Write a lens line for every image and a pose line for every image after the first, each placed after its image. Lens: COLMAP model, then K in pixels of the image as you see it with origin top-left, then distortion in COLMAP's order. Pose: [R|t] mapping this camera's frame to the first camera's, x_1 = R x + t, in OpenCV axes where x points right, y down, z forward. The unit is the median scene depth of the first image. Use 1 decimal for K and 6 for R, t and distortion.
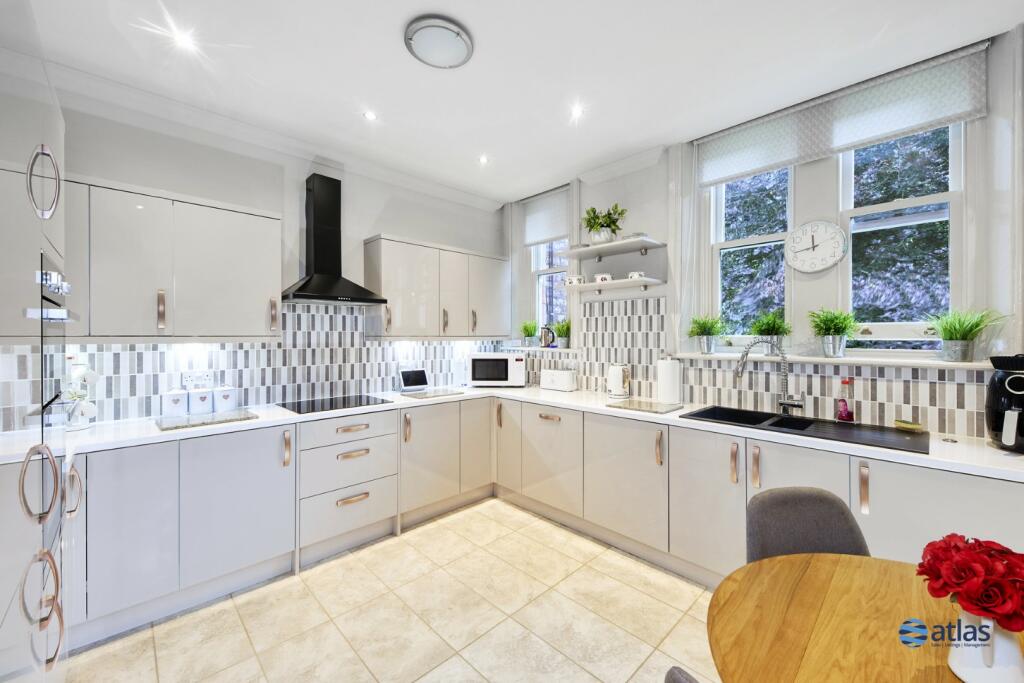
lens RADIAL K [[395.3, 0, 513.9], [0, 395.3, 334.6], [0, 0, 1]] dist [0.012204, -0.000577]
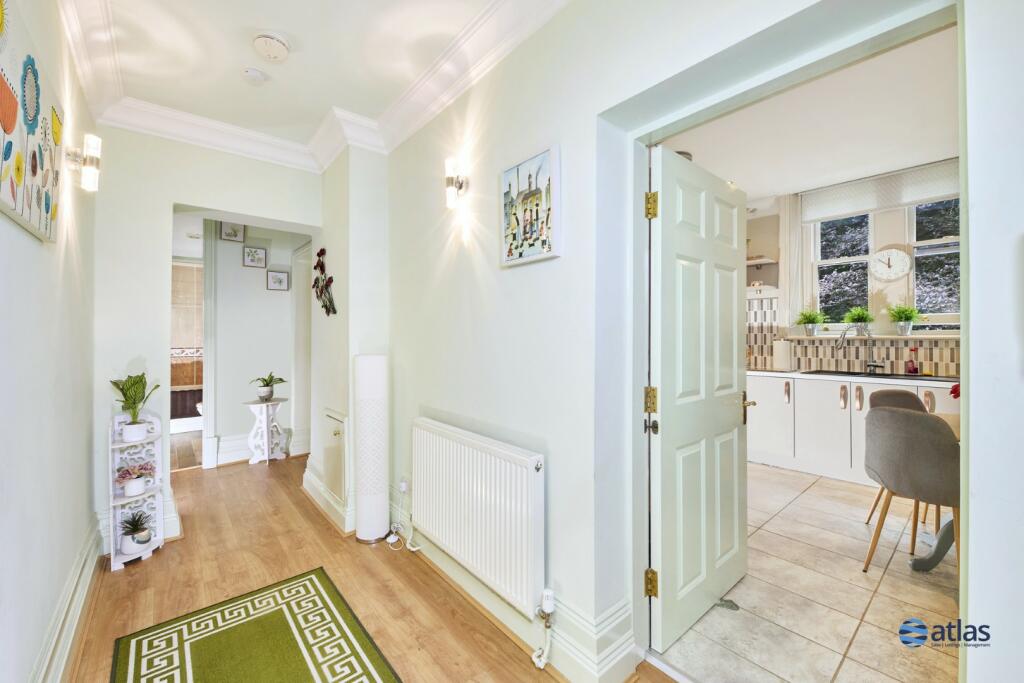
lens RADIAL K [[395.3, 0, 515.3], [0, 395.3, 332.2], [0, 0, 1]] dist [0.012204, -0.000577]
pose [[0.998396, -0.013704, -0.054924, -0.605631], [0.013972, 0.999892, 0.004505, 0.013103], [0.054856, -0.005265, 0.998480, -0.625040]]
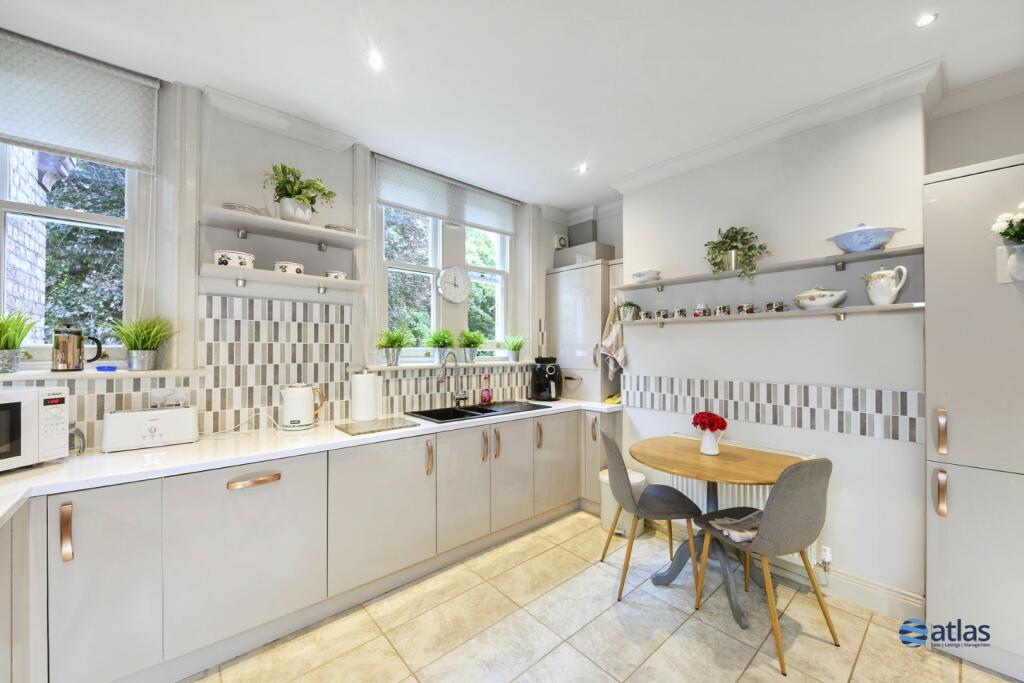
lens RADIAL K [[395.3, 0, 520.9], [0, 395.3, 343.7], [0, 0, 1]] dist [0.012204, -0.000577]
pose [[0.046164, 0.012940, 0.998850, -0.607962], [-0.003859, 0.999911, -0.012775, 0.004074], [-0.998926, -0.003265, 0.046210, 0.678014]]
